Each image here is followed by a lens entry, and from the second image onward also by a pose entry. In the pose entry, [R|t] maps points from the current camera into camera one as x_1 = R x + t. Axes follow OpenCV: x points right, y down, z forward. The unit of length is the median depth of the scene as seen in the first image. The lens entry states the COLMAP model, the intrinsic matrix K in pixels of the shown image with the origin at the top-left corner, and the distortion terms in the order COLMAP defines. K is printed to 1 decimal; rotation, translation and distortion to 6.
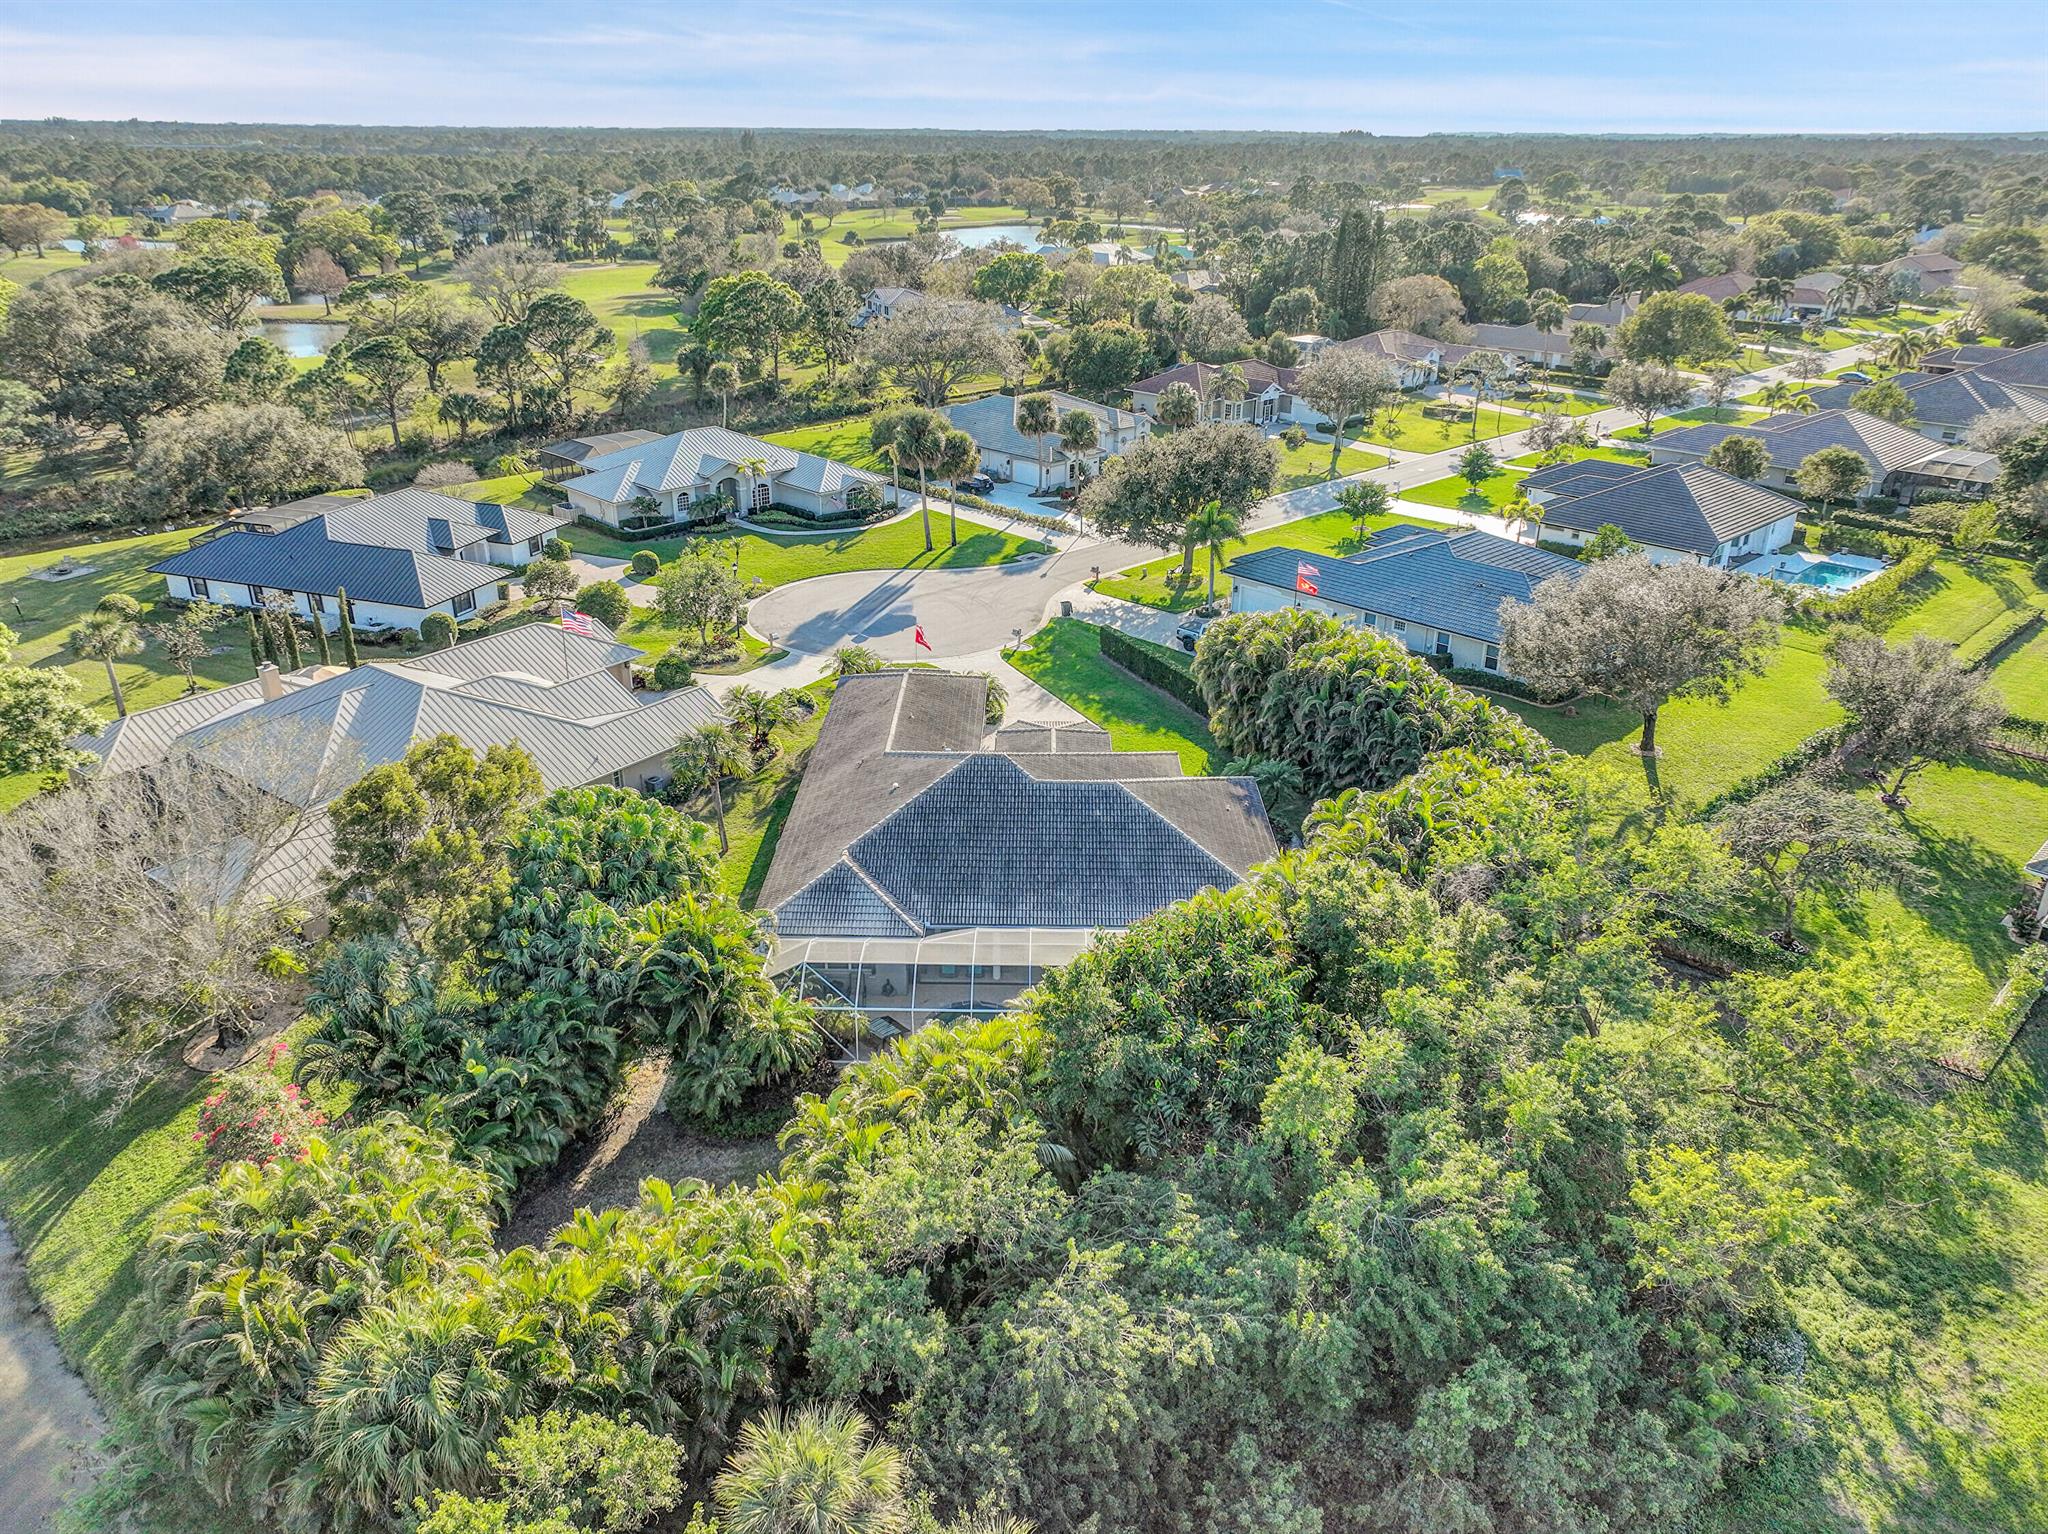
lens RADIAL K [[1394.2, 0, 1017.2], [0, 1394.2, 764.5], [0, 0, 1]] dist [0.006456, 0.012453]
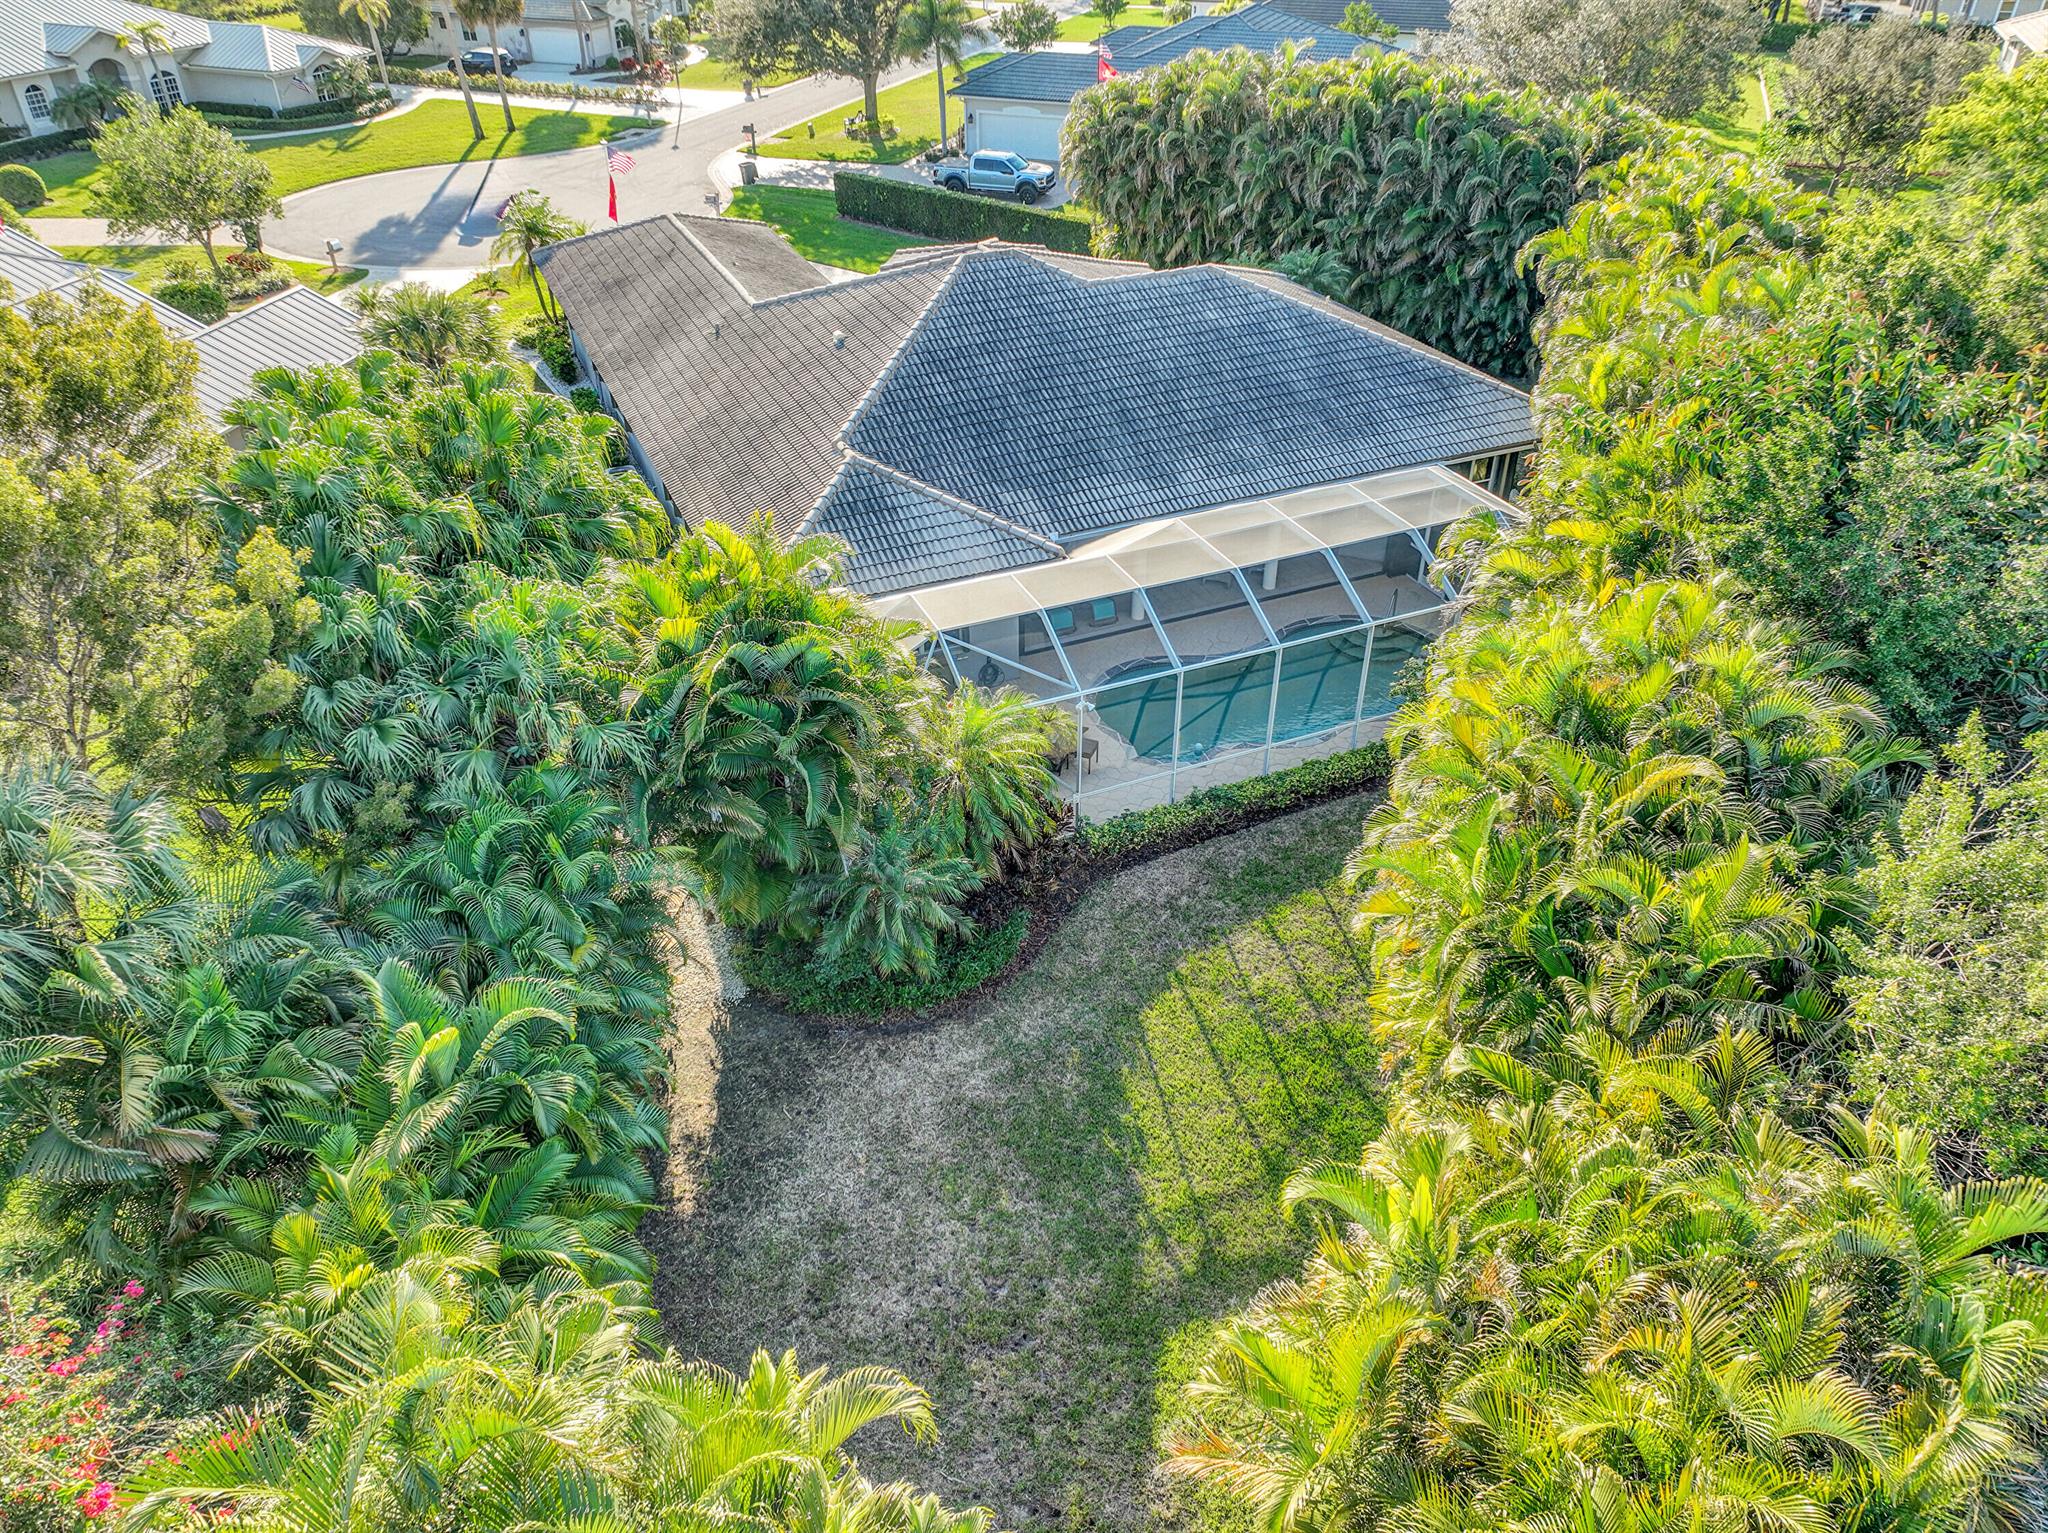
lens RADIAL K [[1394.2, 0, 1032.2], [0, 1394.2, 762.4], [0, 0, 1]] dist [0.006456, 0.012453]
pose [[0.909390, -0.246617, 0.334947, -0.275239], [0.175959, 0.957760, 0.227451, 0.073035], [-0.376892, -0.147905, 0.914372, 0.483196]]
